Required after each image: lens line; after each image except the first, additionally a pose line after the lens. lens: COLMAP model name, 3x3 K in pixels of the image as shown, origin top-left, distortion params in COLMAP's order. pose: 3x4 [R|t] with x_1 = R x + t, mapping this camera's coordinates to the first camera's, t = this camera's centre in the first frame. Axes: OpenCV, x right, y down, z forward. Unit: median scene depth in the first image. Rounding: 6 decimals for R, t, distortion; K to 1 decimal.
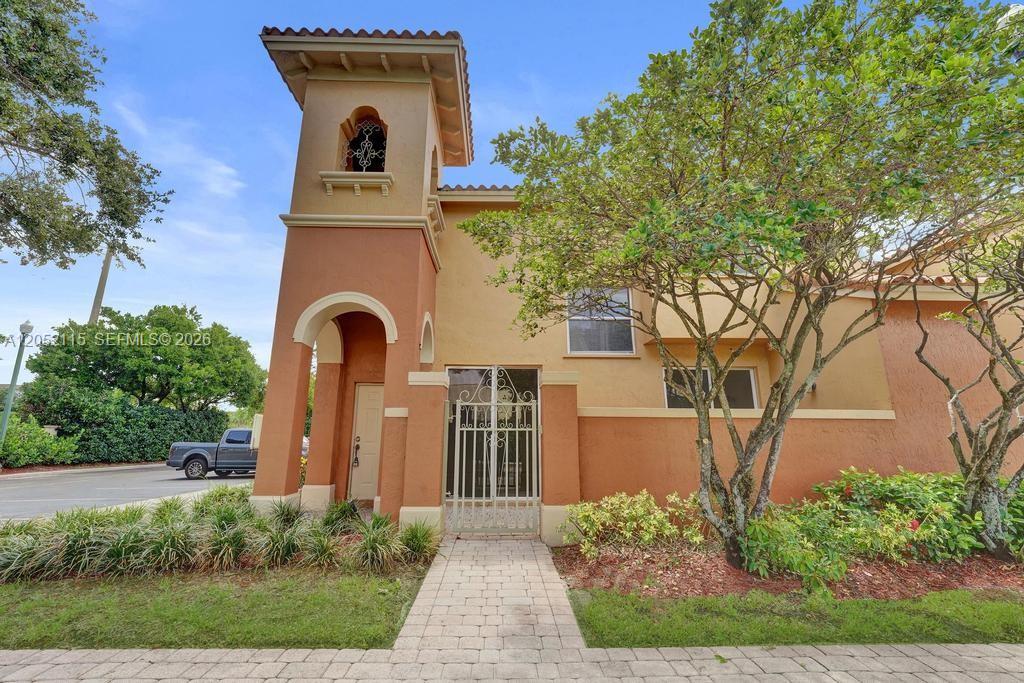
lens RADIAL K [[433.8, 0, 499.7], [0, 433.8, 336.8], [0, 0, 1]] dist [-0.002346, -0.000261]
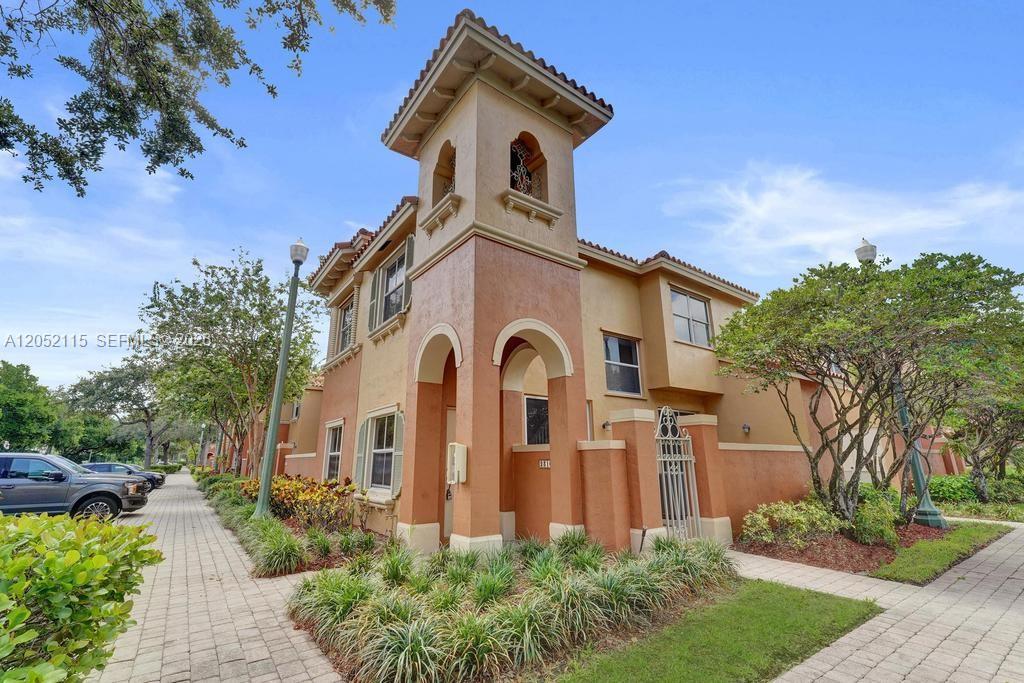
lens RADIAL K [[433.8, 0, 499.7], [0, 433.8, 336.8], [0, 0, 1]] dist [-0.002346, -0.000261]
pose [[0.821166, 0.145960, 0.551708, -1.222488], [-0.127091, 0.989234, -0.072550, 0.019285], [-0.556358, -0.010542, 0.830876, 0.246791]]
